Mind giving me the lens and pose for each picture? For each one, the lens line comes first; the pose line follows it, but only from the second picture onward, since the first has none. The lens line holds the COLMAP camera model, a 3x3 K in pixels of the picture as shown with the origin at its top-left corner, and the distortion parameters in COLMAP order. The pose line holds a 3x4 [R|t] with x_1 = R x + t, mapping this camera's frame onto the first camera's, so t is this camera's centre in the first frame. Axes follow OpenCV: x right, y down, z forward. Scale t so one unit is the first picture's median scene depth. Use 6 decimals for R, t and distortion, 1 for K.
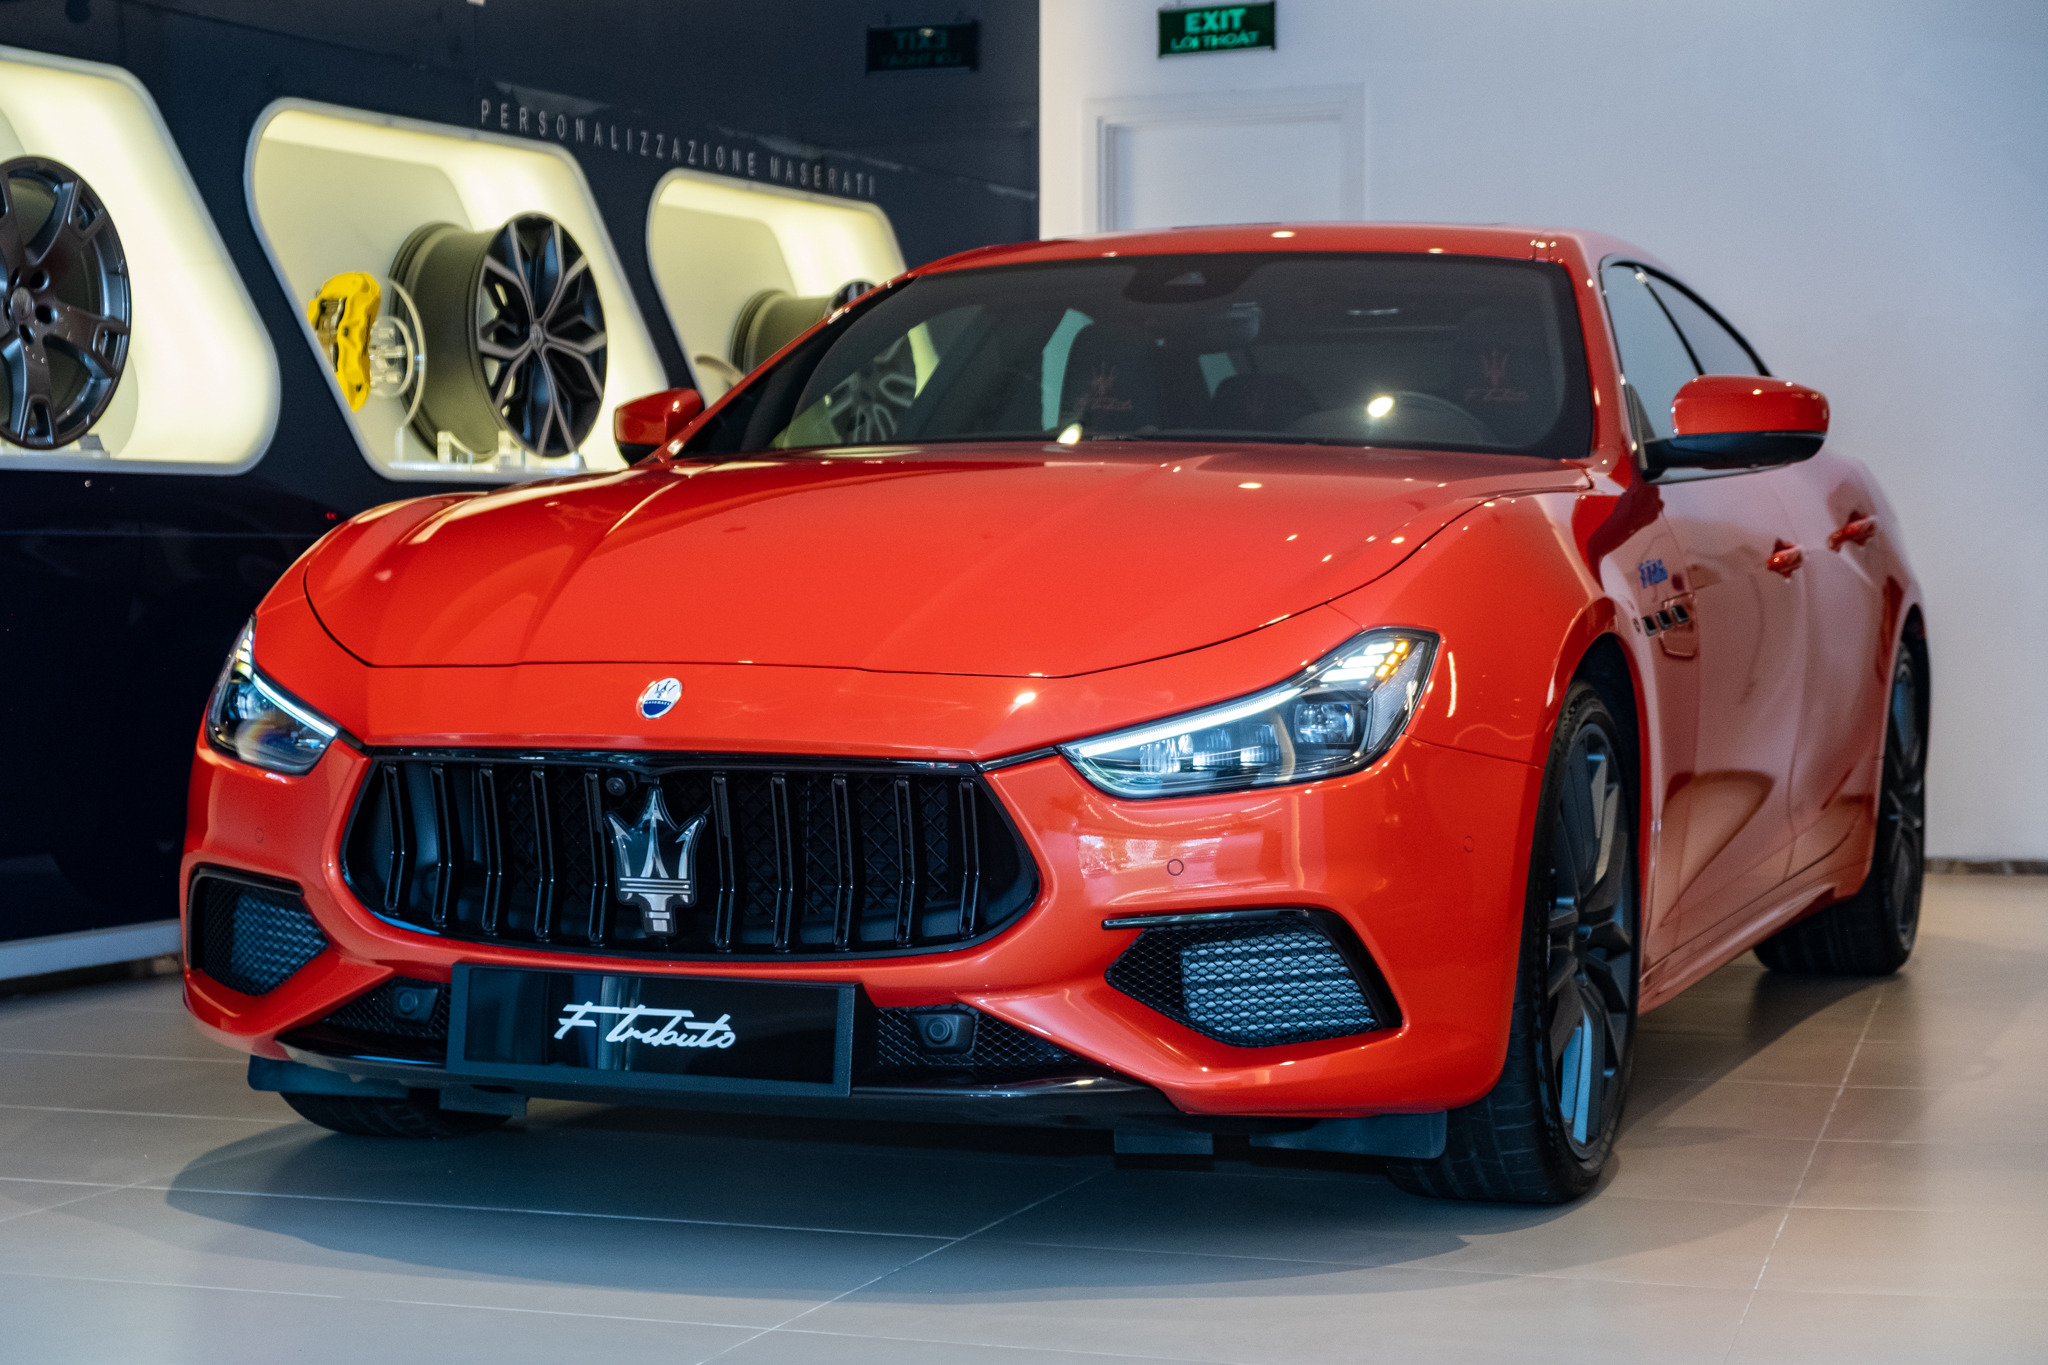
lens RADIAL K [[3399.3, 0, 1024.0], [0, 3399.3, 682.5], [0, 0, 1]] dist [0.301399, -3.743110]
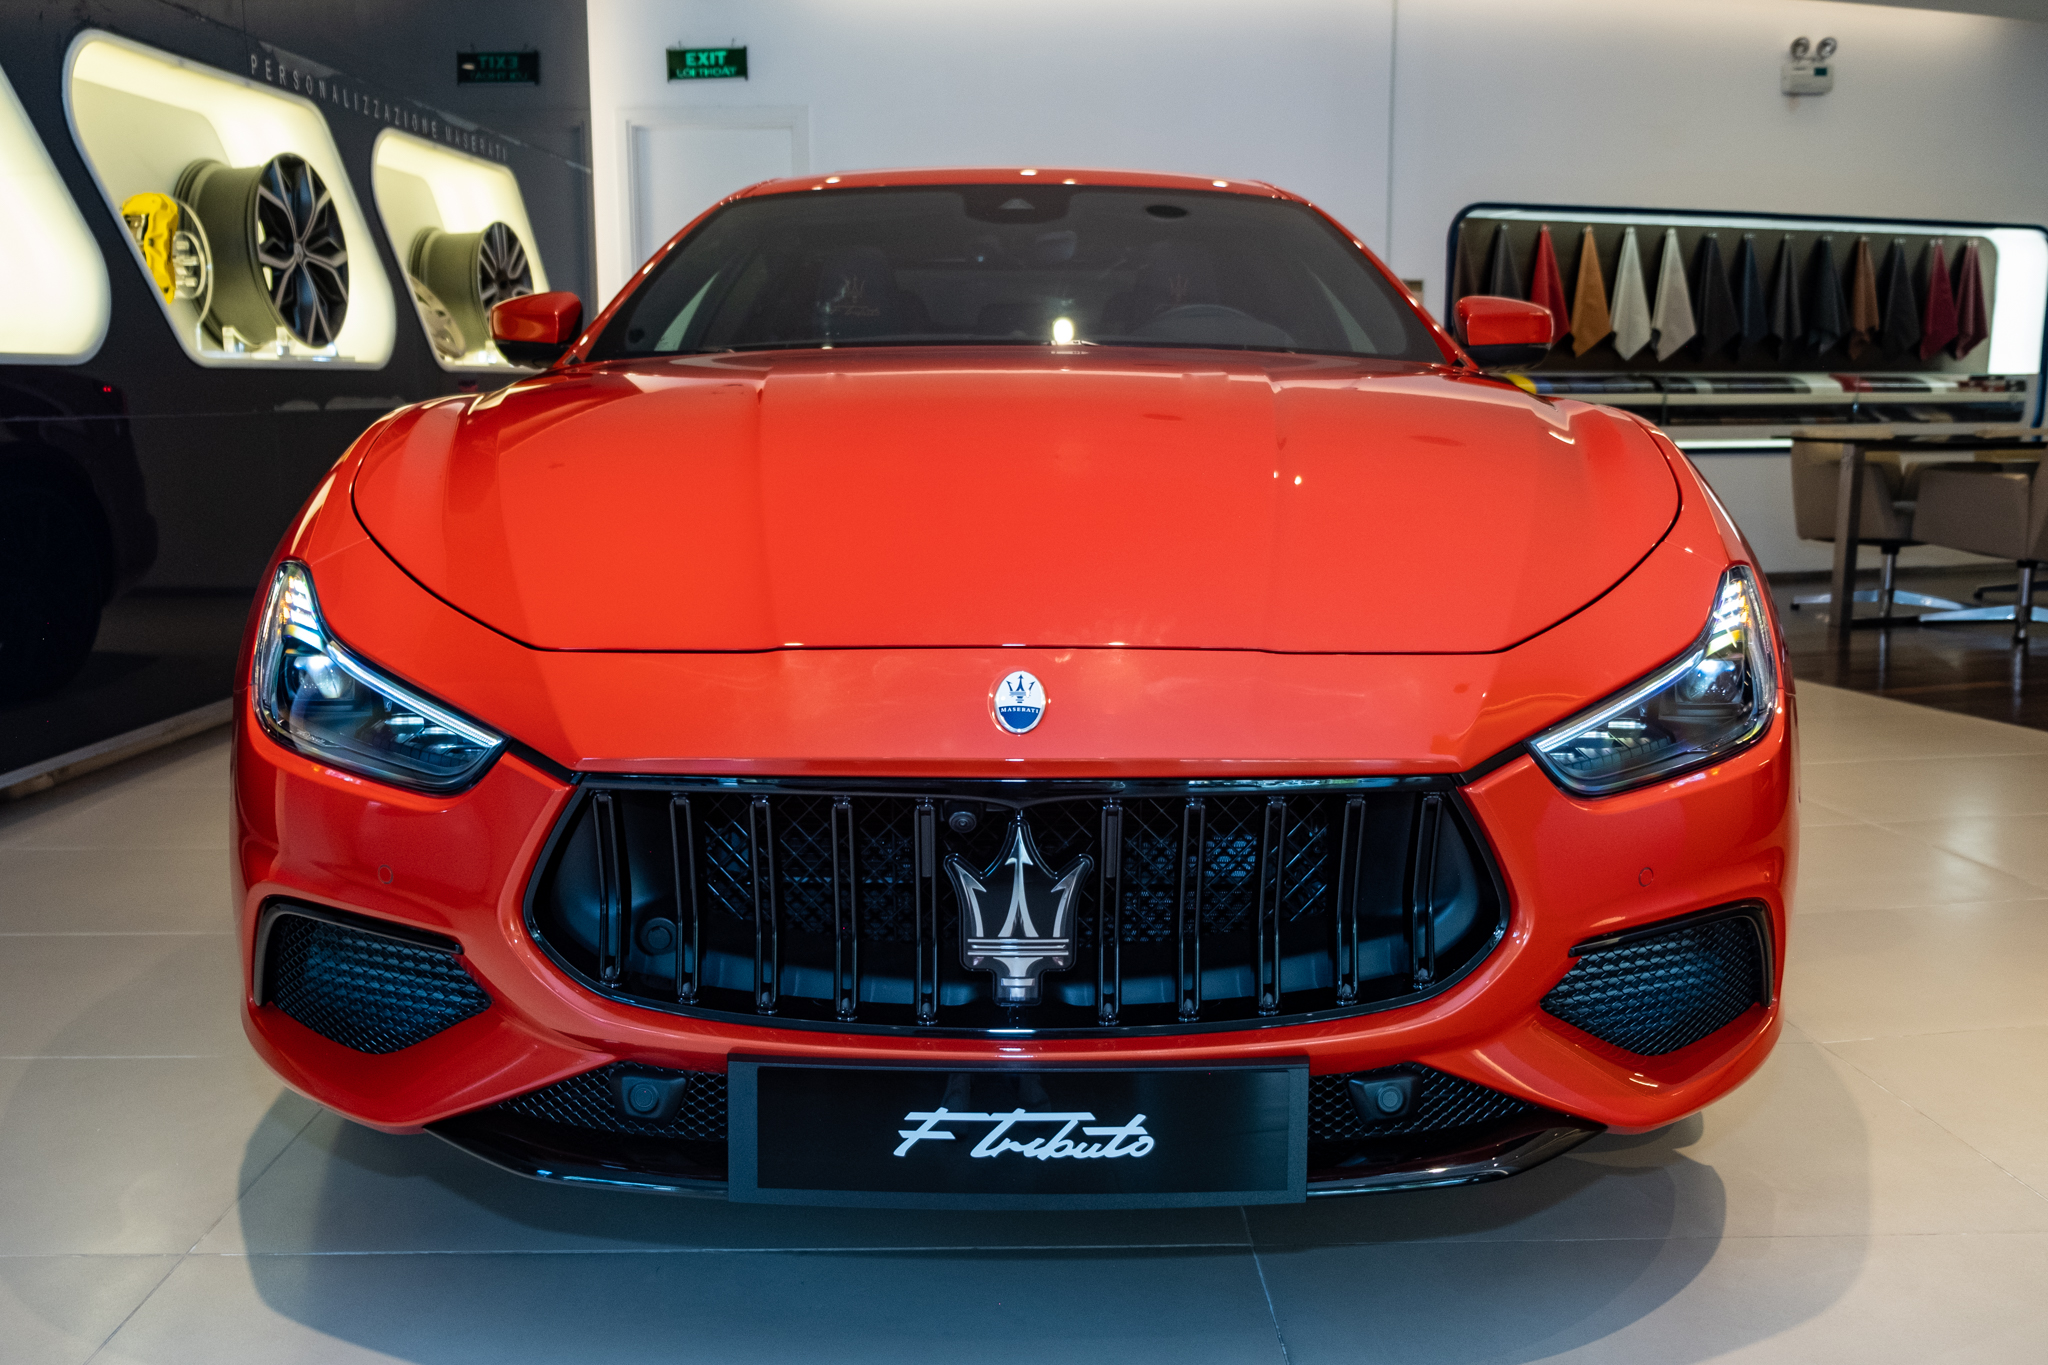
lens RADIAL K [[1662.9, 0, 1024.0], [0, 1662.9, 682.5], [0, 0, 1]] dist [-0.024494, -0.004830]
pose [[0.939635, -0.059526, 0.336960, -0.200510], [0.013238, 0.990339, 0.138034, -0.043612], [-0.341921, -0.125241, 0.931346, 0.584383]]
